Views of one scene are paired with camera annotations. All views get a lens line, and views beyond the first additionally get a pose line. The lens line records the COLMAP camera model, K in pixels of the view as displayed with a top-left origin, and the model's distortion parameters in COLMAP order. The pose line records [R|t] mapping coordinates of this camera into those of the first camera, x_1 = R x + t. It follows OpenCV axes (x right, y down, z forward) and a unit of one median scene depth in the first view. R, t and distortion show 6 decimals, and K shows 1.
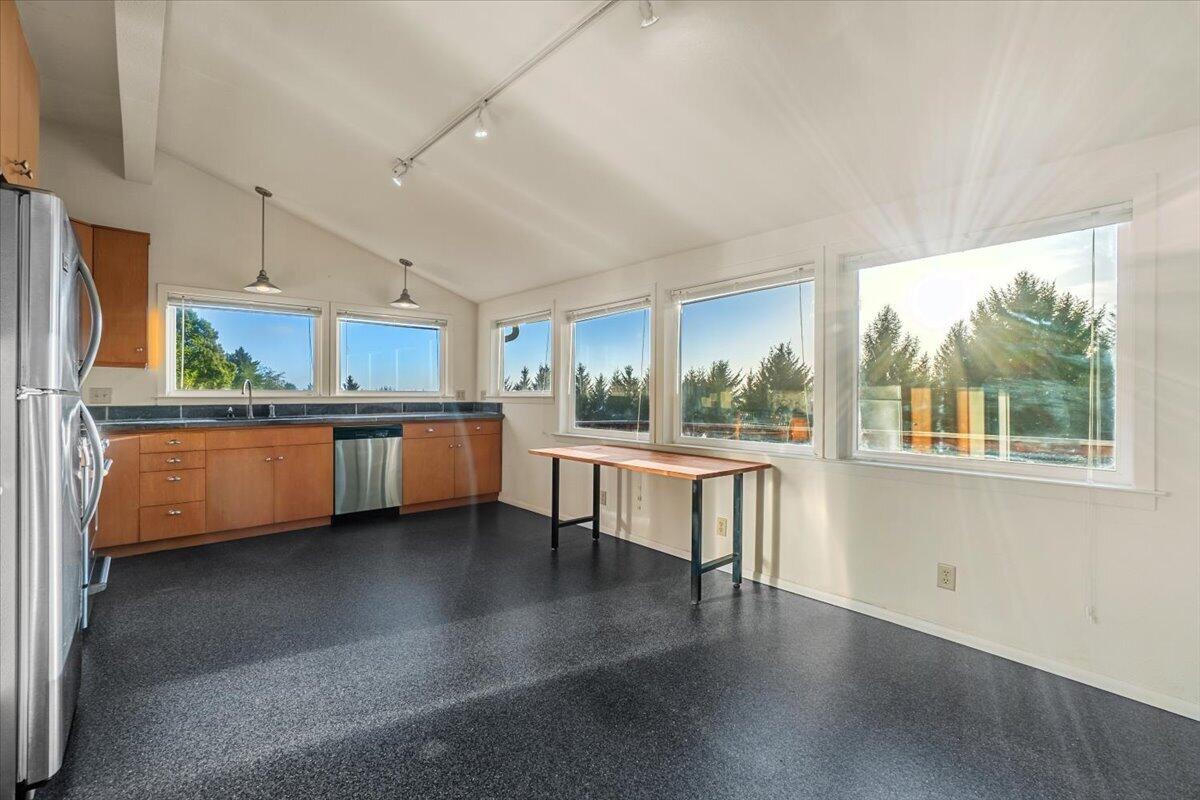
lens RADIAL K [[534.2, 0, 593.8], [0, 534.2, 396.3], [0, 0, 1]] dist [0.000965, 0.001878]
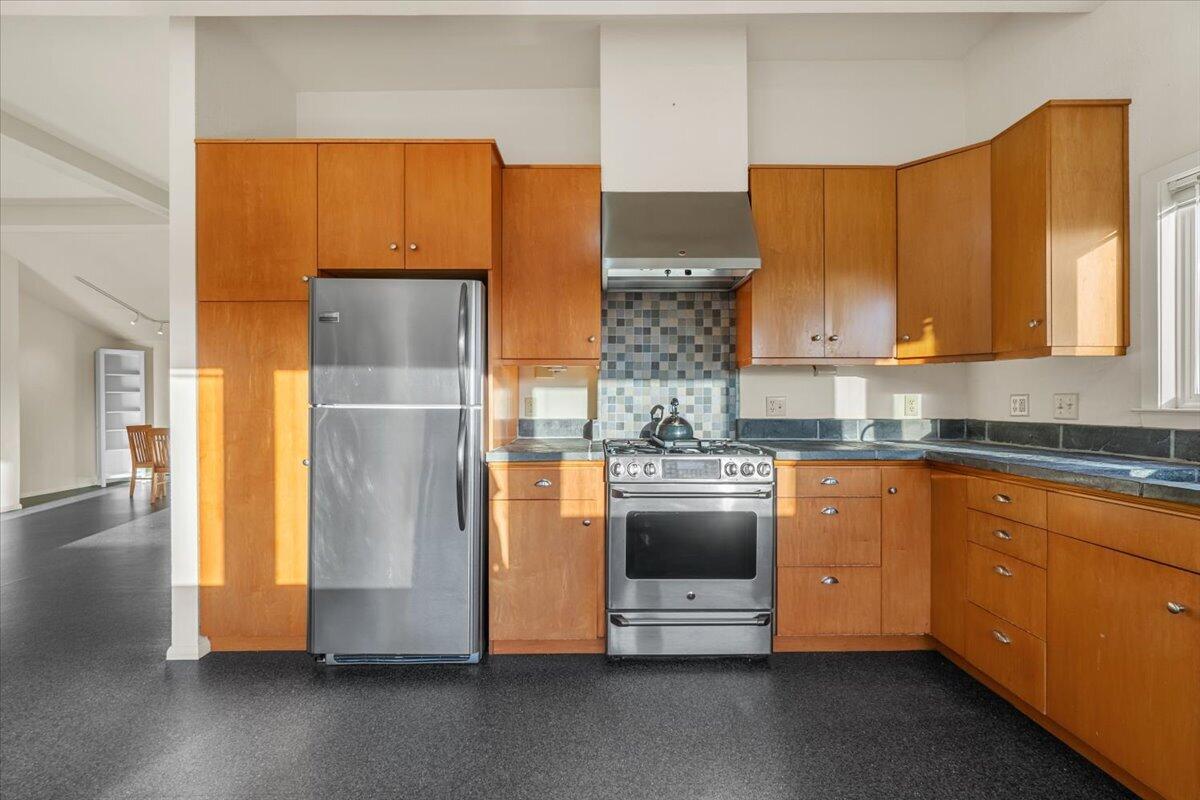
lens RADIAL K [[503.9, 0, 602.4], [0, 503.9, 401.3], [0, 0, 1]] dist [-0.000654, -0.000036]
pose [[-0.658245, -0.017069, -0.752610, -0.149811], [-0.009274, 0.999851, -0.014565, 0.004958], [0.752746, -0.002607, -0.658306, 0.869296]]
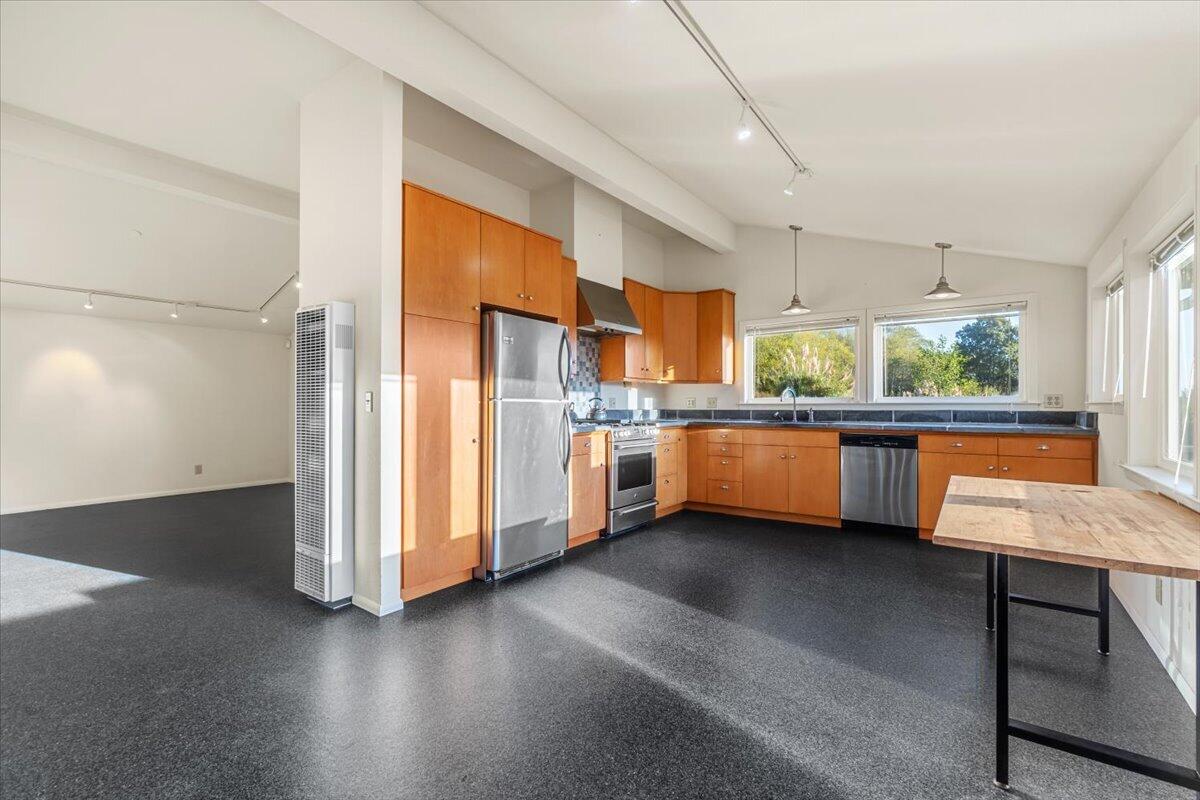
lens RADIAL K [[534.2, 0, 594.5], [0, 534.2, 403.2], [0, 0, 1]] dist [0.000965, 0.001878]
pose [[0.206776, -0.003804, -0.978381, 0.422561], [-0.001605, 0.999990, -0.004227, 0.005895], [0.978387, 0.002444, 0.206767, 0.325433]]
